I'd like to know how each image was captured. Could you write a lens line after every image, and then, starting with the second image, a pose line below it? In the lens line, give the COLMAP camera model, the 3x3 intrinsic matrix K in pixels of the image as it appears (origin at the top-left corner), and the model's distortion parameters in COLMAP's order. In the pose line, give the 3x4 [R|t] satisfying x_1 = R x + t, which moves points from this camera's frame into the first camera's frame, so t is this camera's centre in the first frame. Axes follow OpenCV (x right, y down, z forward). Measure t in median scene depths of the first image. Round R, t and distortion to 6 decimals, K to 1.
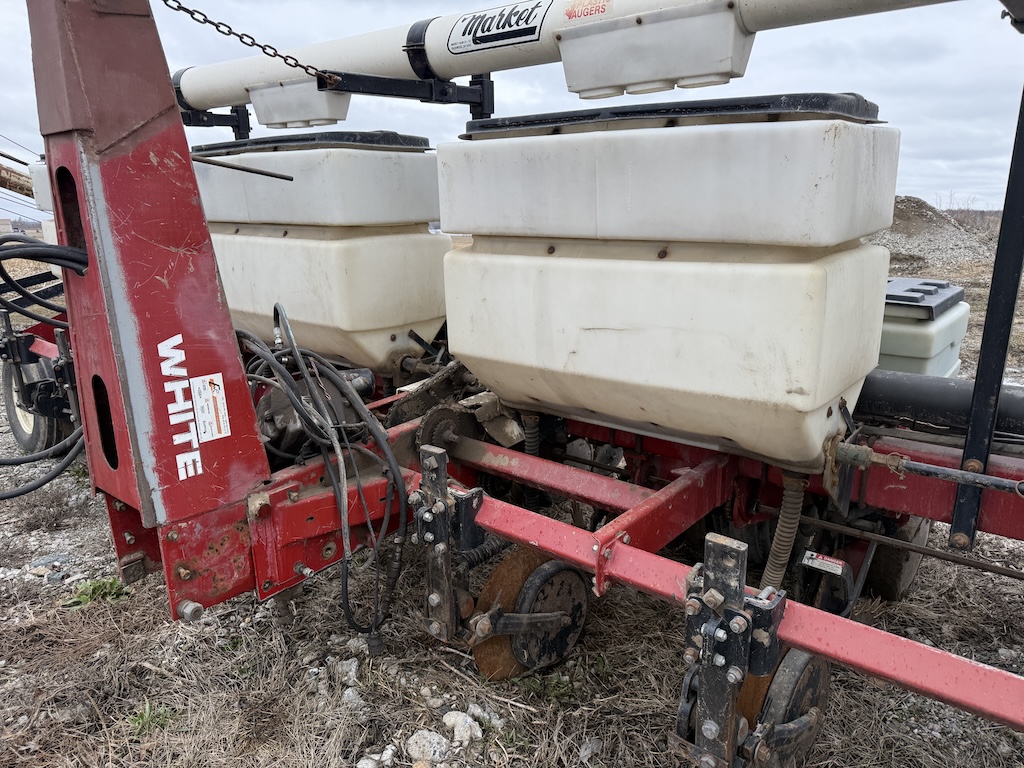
lens RADIAL K [[725.3, 0, 511.5], [0, 725.3, 387.2], [0, 0, 1]] dist [0.028635, -0.029726]
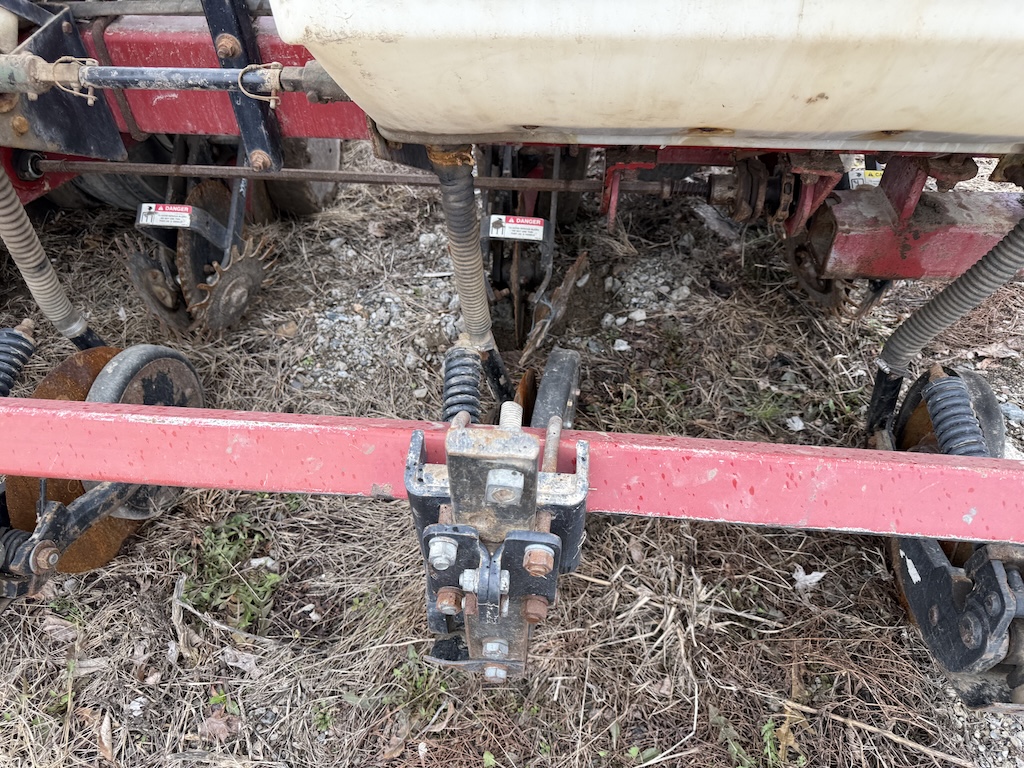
lens RADIAL K [[725.3, 0, 516.2], [0, 725.3, 386.1], [0, 0, 1]] dist [0.028635, -0.029726]
pose [[0.828537, -0.409257, 0.382145, 0.404207], [0.142993, 0.814502, 0.562262, 0.023337], [-0.541368, -0.411211, 0.733366, 0.230662]]
